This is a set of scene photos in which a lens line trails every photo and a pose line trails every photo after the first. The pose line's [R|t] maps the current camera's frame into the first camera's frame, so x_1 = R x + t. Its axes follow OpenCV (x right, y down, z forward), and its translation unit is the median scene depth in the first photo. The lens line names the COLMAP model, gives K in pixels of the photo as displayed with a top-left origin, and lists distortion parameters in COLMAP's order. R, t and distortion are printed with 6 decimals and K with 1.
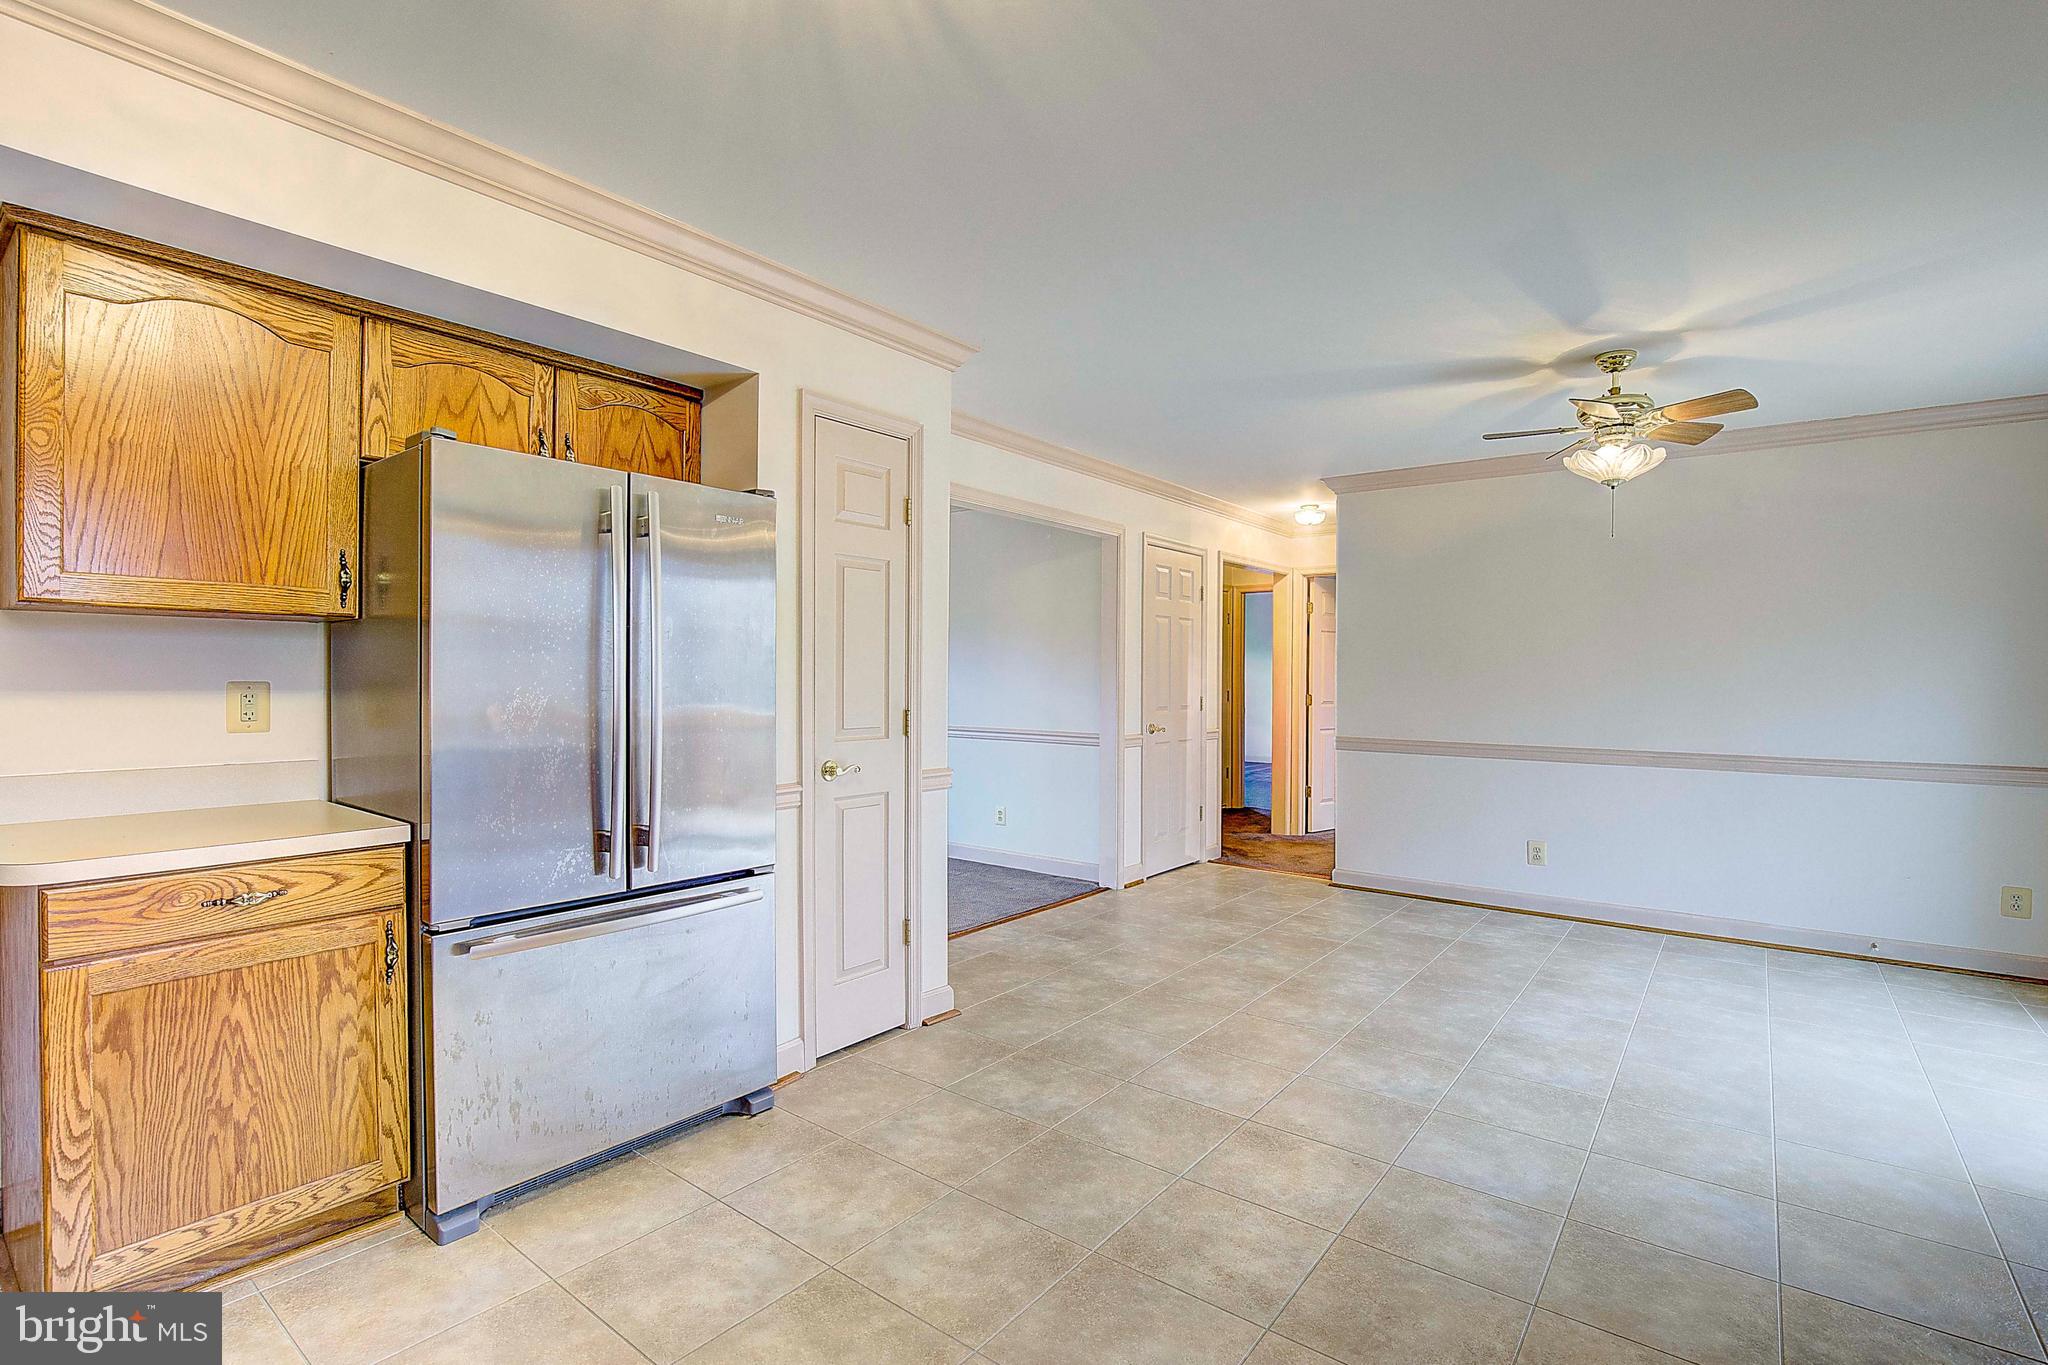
lens RADIAL K [[943.8, 0, 990.3], [0, 943.8, 674.4], [0, 0, 1]] dist [-0.023899, 0.006877]
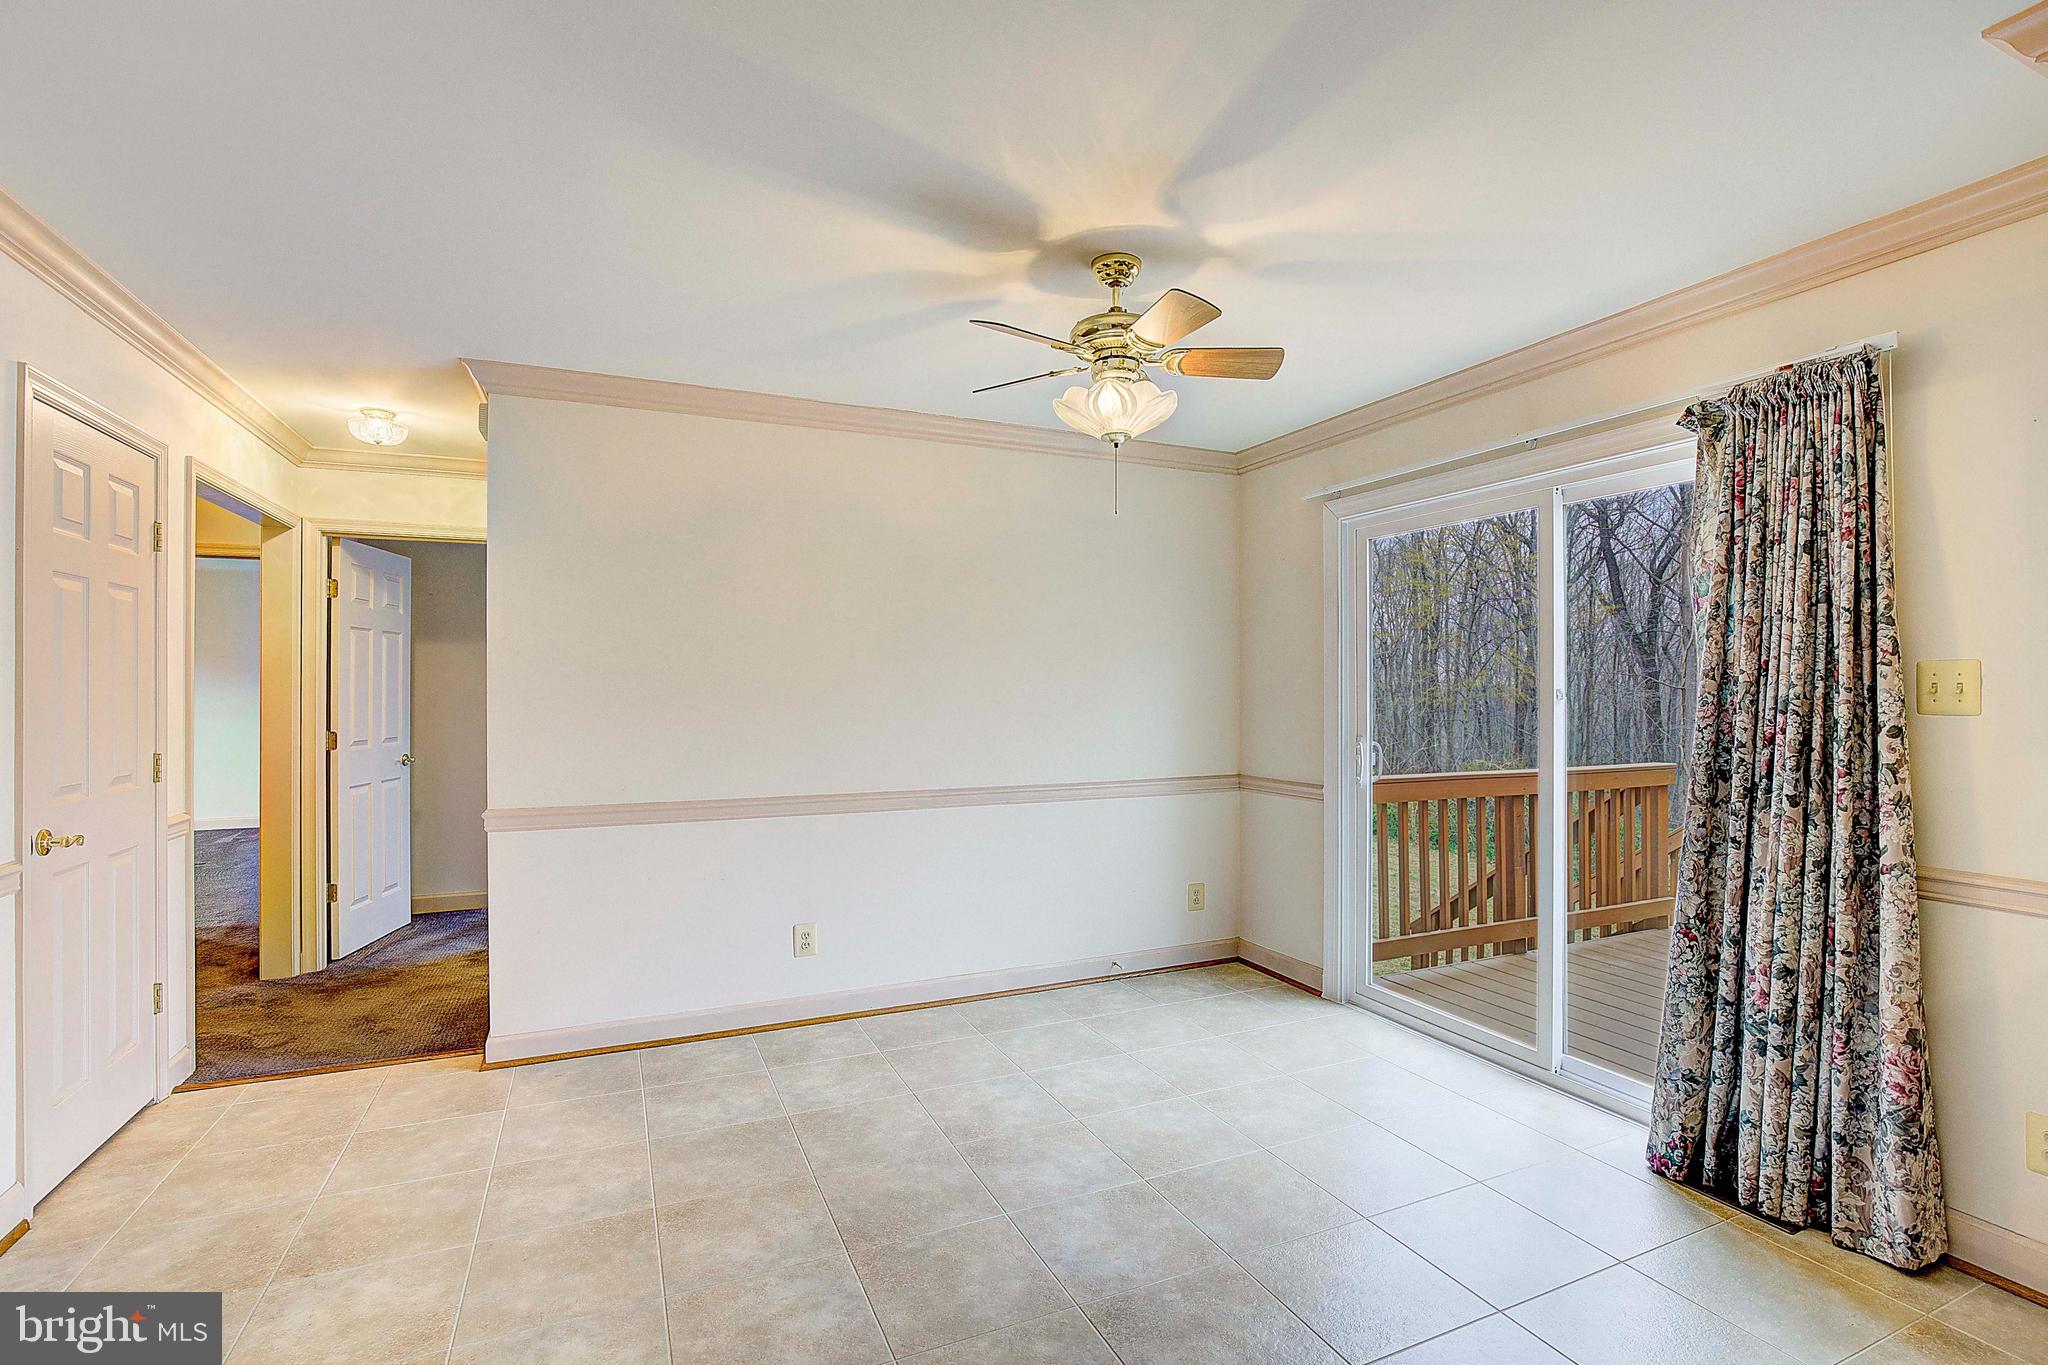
lens RADIAL K [[943.8, 0, 1024.7], [0, 943.8, 683.0], [0, 0, 1]] dist [-0.023899, 0.006877]
pose [[0.433651, -0.008479, 0.901041, -0.015322], [0.006390, 0.999960, 0.006334, -0.023927], [-0.901058, 0.003011, 0.433687, 0.759140]]
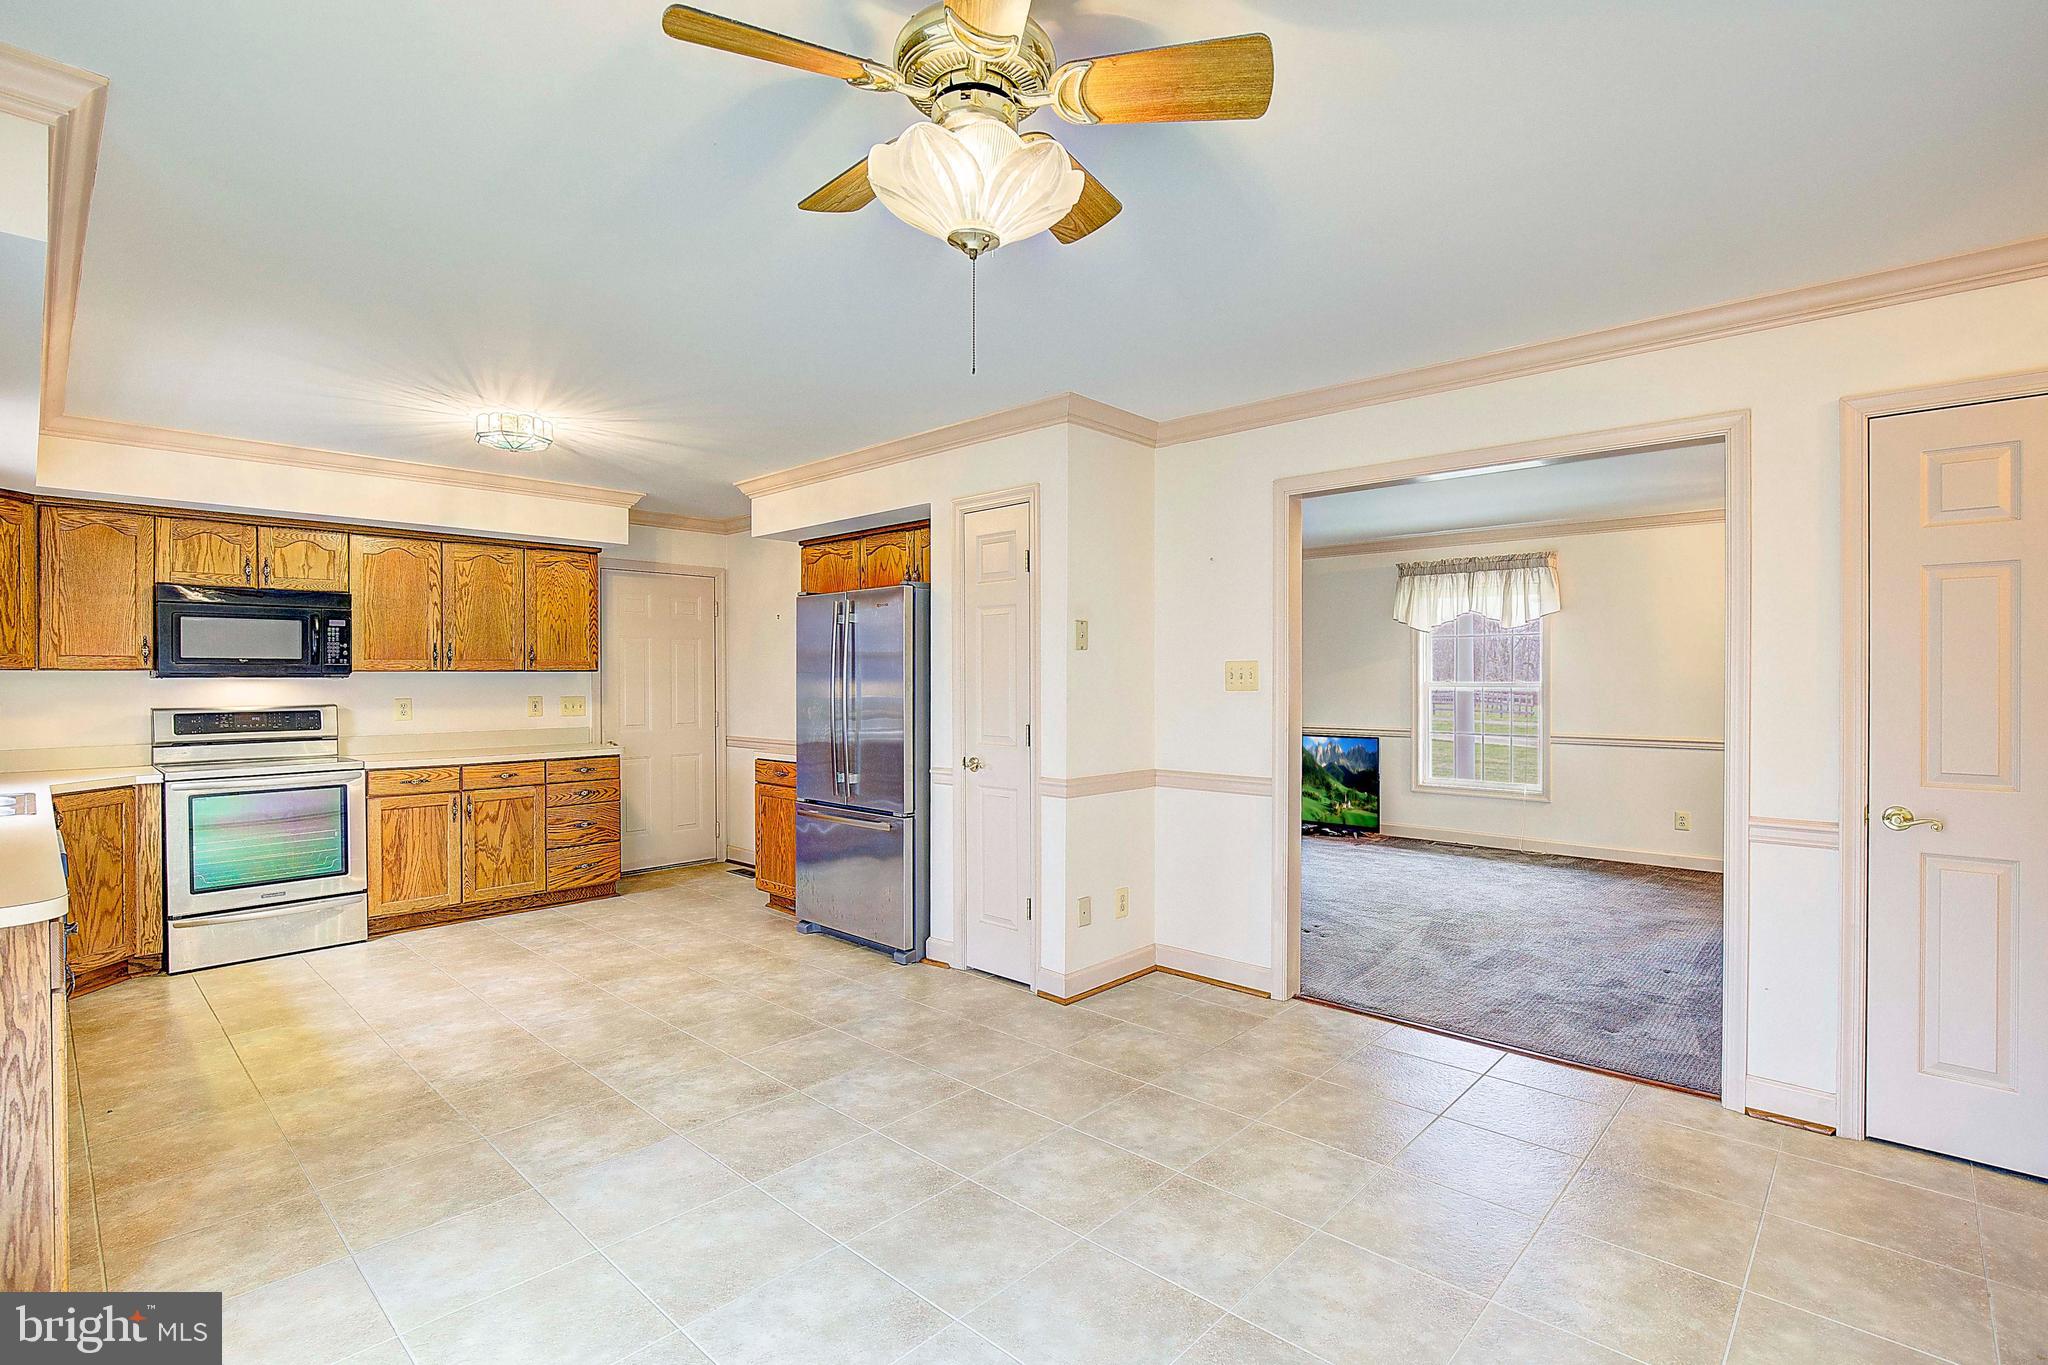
lens RADIAL K [[943.8, 0, 1033.2], [0, 943.8, 674.1], [0, 0, 1]] dist [-0.023899, 0.006877]
pose [[-0.068067, -0.013613, -0.997588, 1.097127], [0.011644, 0.999828, -0.014439, -0.006847], [0.997613, -0.012599, -0.067897, 1.076955]]
